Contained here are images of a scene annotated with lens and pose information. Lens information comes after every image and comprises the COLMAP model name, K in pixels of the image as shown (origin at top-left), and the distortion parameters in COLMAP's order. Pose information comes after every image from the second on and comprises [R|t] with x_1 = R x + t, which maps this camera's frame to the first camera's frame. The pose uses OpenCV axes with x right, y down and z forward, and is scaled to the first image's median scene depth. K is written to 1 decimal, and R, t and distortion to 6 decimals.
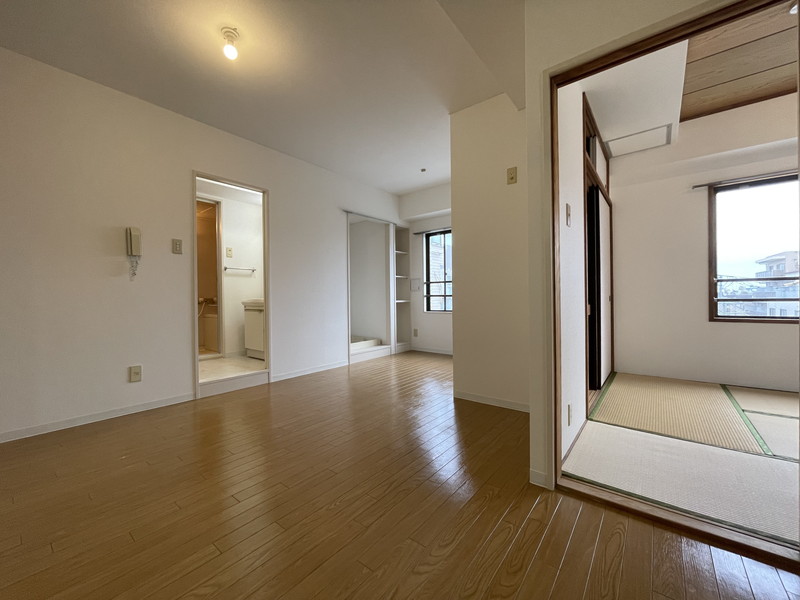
lens RADIAL K [[322.0, 0, 400.9], [0, 322.0, 297.2], [0, 0, 1]] dist [-0.007270, 0.000186]
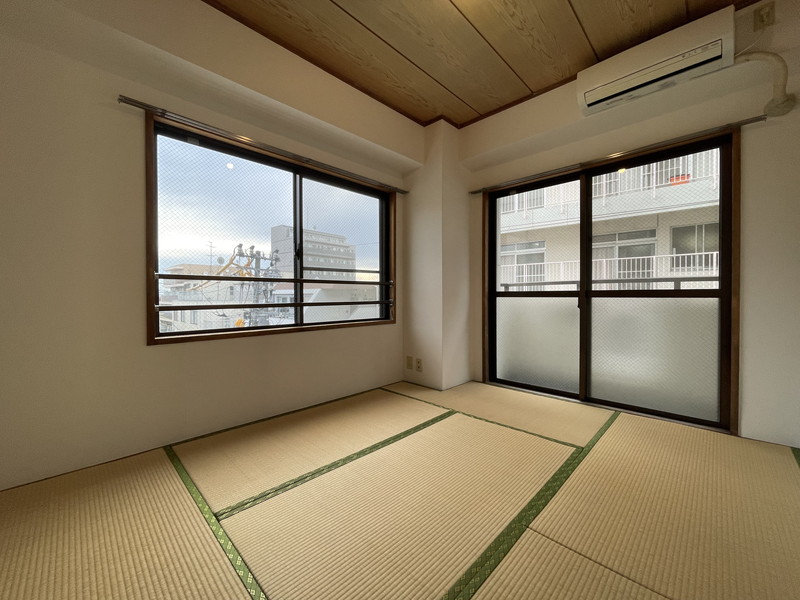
lens RADIAL K [[322.0, 0, 403.1], [0, 322.0, 297.9], [0, 0, 1]] dist [-0.007270, 0.000186]
pose [[0.107969, -0.004348, 0.994145, 0.433799], [-0.000984, 0.999989, 0.004480, -0.014150], [-0.994154, -0.001462, 0.107964, 0.472391]]
